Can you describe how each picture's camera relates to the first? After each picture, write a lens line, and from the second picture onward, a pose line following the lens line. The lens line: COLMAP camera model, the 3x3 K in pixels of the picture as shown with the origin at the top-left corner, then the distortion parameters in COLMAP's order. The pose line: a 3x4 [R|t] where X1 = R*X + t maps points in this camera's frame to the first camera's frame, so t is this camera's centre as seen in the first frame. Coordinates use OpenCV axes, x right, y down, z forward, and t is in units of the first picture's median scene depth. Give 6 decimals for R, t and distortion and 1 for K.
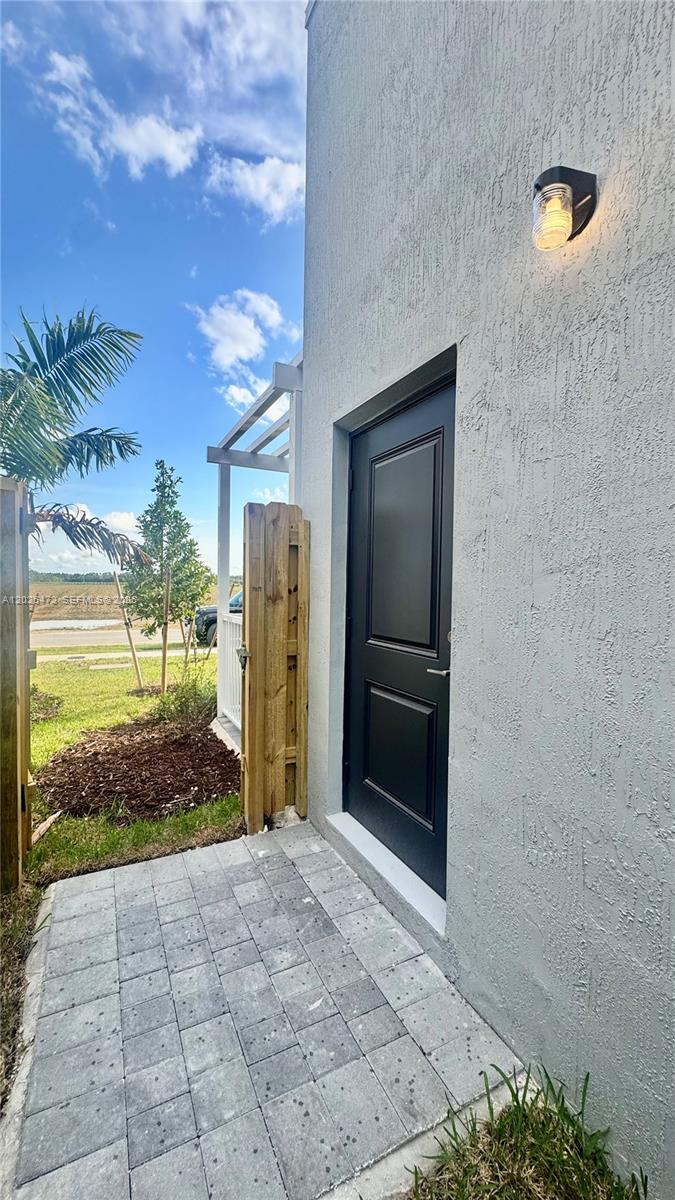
lens RADIAL K [[480.5, 0, 337.5], [0, 480.5, 600.0], [0, 0, 1]] dist [-0.002533, 0.000571]
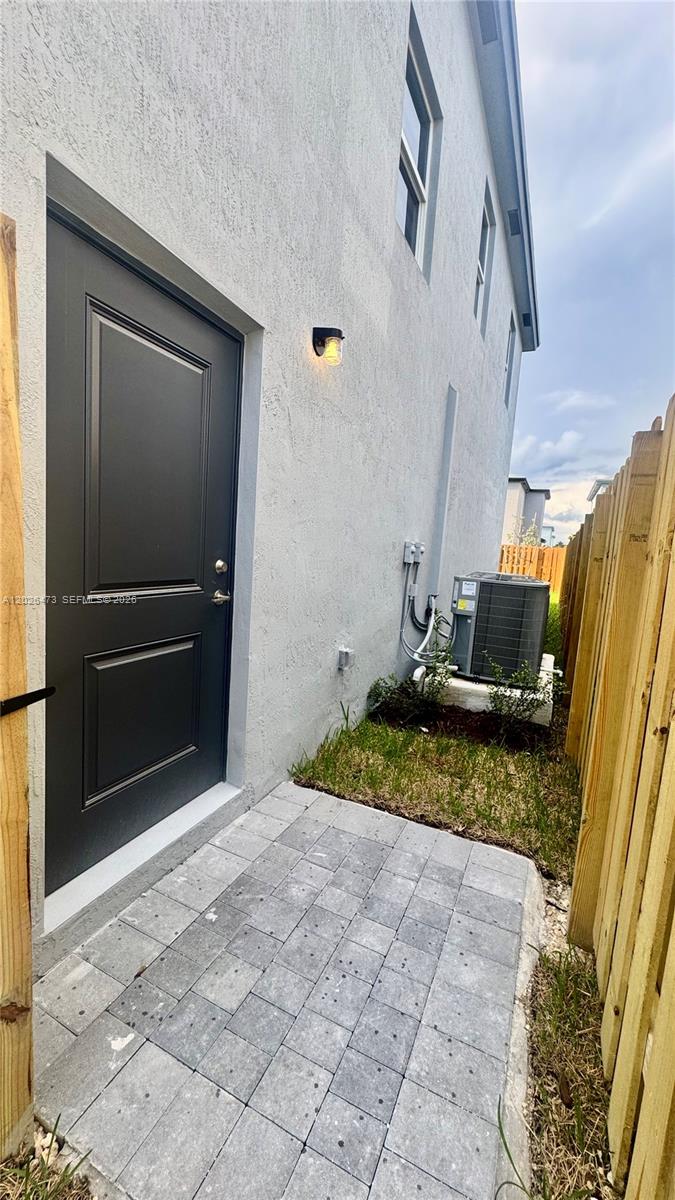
lens RADIAL K [[480.5, 0, 337.5], [0, 480.5, 600.0], [0, 0, 1]] dist [-0.002533, 0.000571]
pose [[-0.625951, -0.149833, 0.765334, -0.875506], [-0.059081, 0.987661, 0.145038, -0.032414], [-0.777621, 0.045570, -0.627079, 1.577528]]
